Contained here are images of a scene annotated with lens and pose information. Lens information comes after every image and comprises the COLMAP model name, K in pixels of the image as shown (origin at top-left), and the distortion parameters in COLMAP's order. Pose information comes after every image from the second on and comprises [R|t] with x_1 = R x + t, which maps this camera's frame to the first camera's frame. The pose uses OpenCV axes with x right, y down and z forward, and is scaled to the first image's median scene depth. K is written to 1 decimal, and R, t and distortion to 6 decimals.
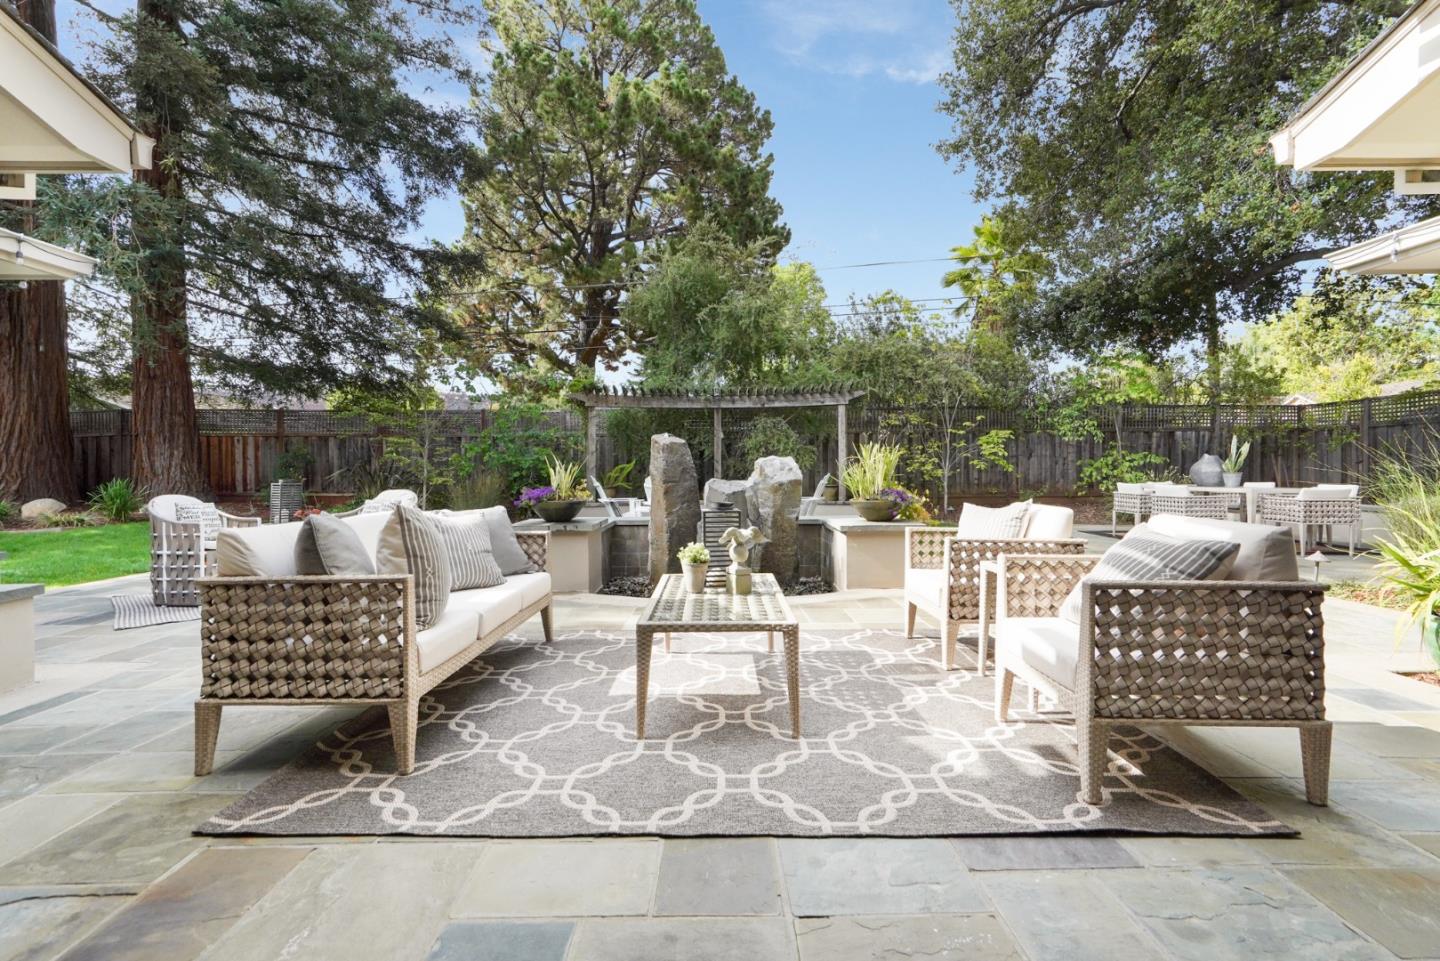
lens RADIAL K [[667.2, 0, 718.1], [0, 667.2, 462.7], [0, 0, 1]] dist [-0.054172, 0.000035]
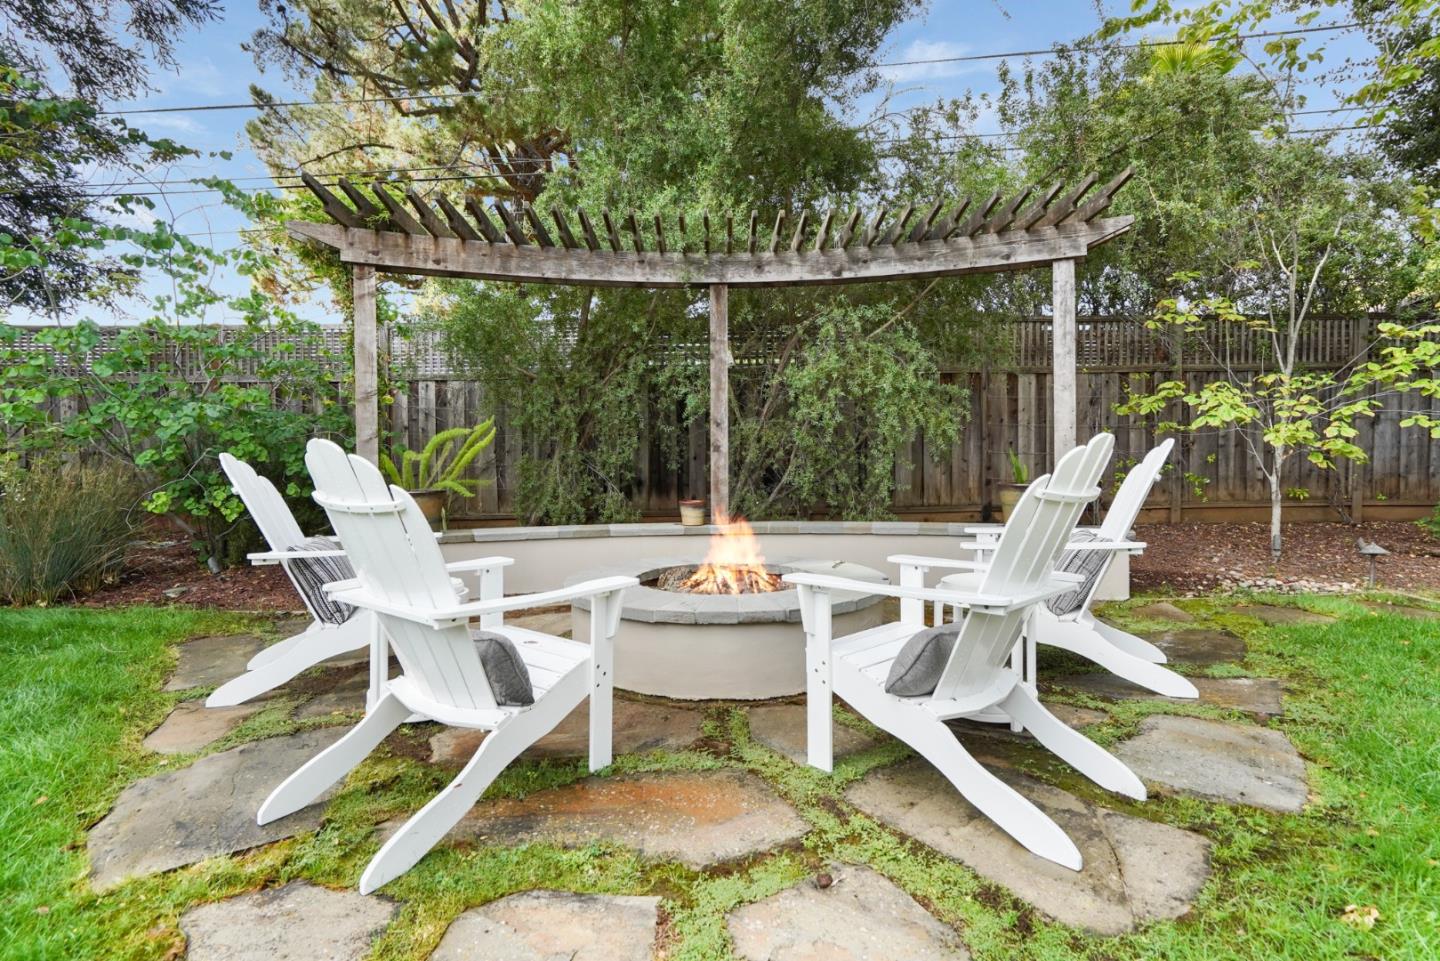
lens RADIAL K [[667.2, 0, 718.1], [0, 667.2, 462.7], [0, 0, 1]] dist [-0.054172, 0.000035]
pose [[0.999989, -0.004656, 0.000426, -0.001302], [0.004660, 0.999953, -0.008458, 0.024426], [-0.000387, 0.008460, 0.999964, 0.640626]]
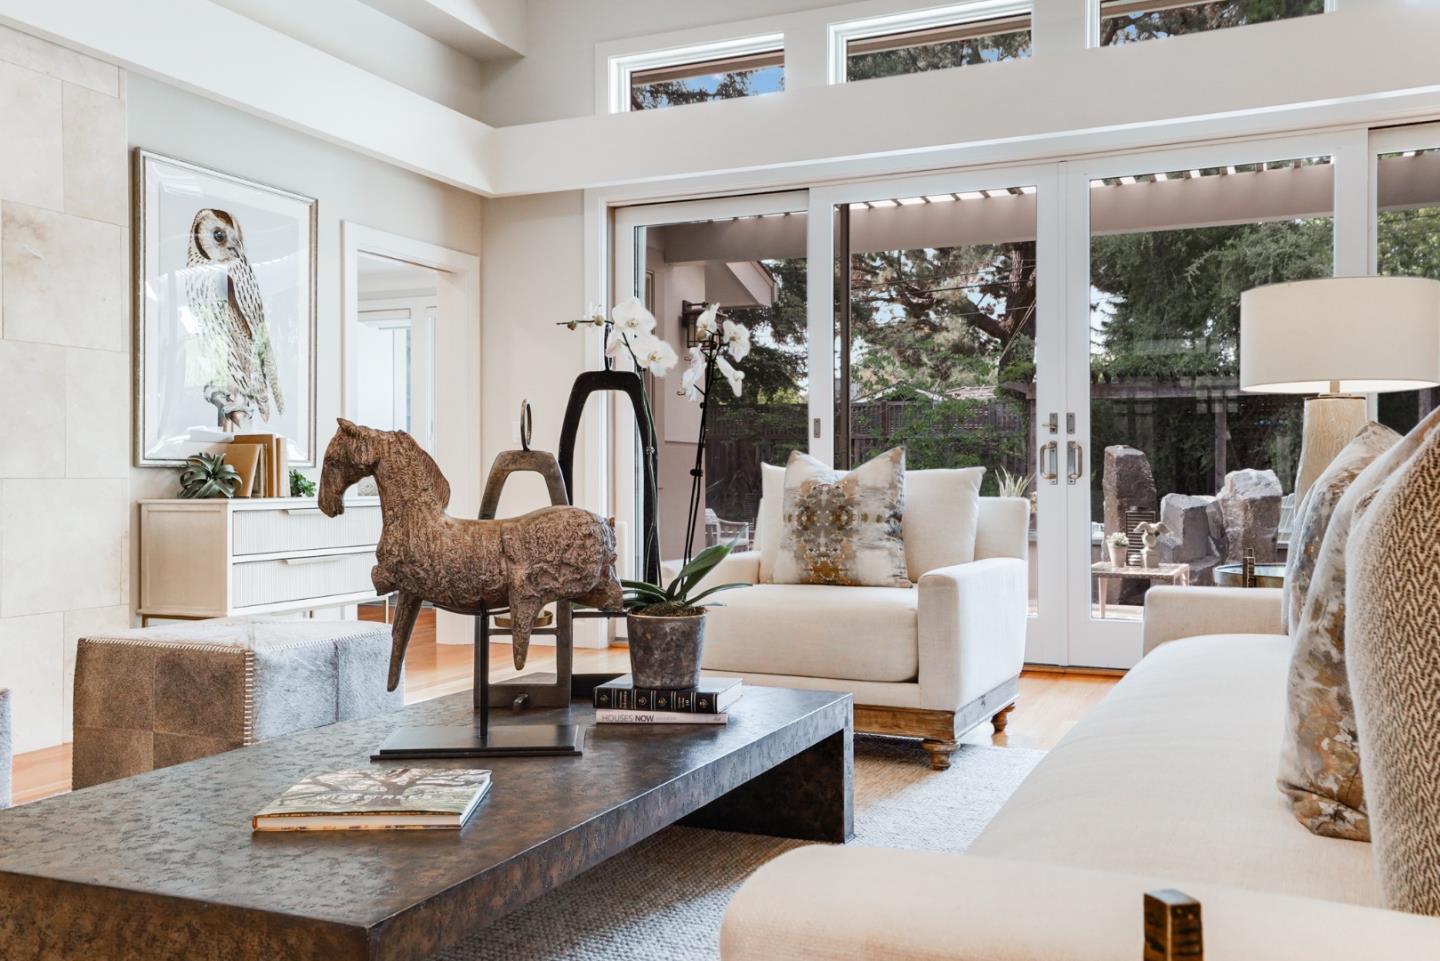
lens RADIAL K [[1299.3, 0, 720.0], [0, 1299.3, 480.5], [0, 0, 1]] dist [0.044424, 0.000678]
pose [[0.914299, 0.005869, -0.404998, 0.077264], [-0.003623, 0.999974, 0.006310, -0.001919], [0.405025, -0.004302, 0.914296, -0.465257]]
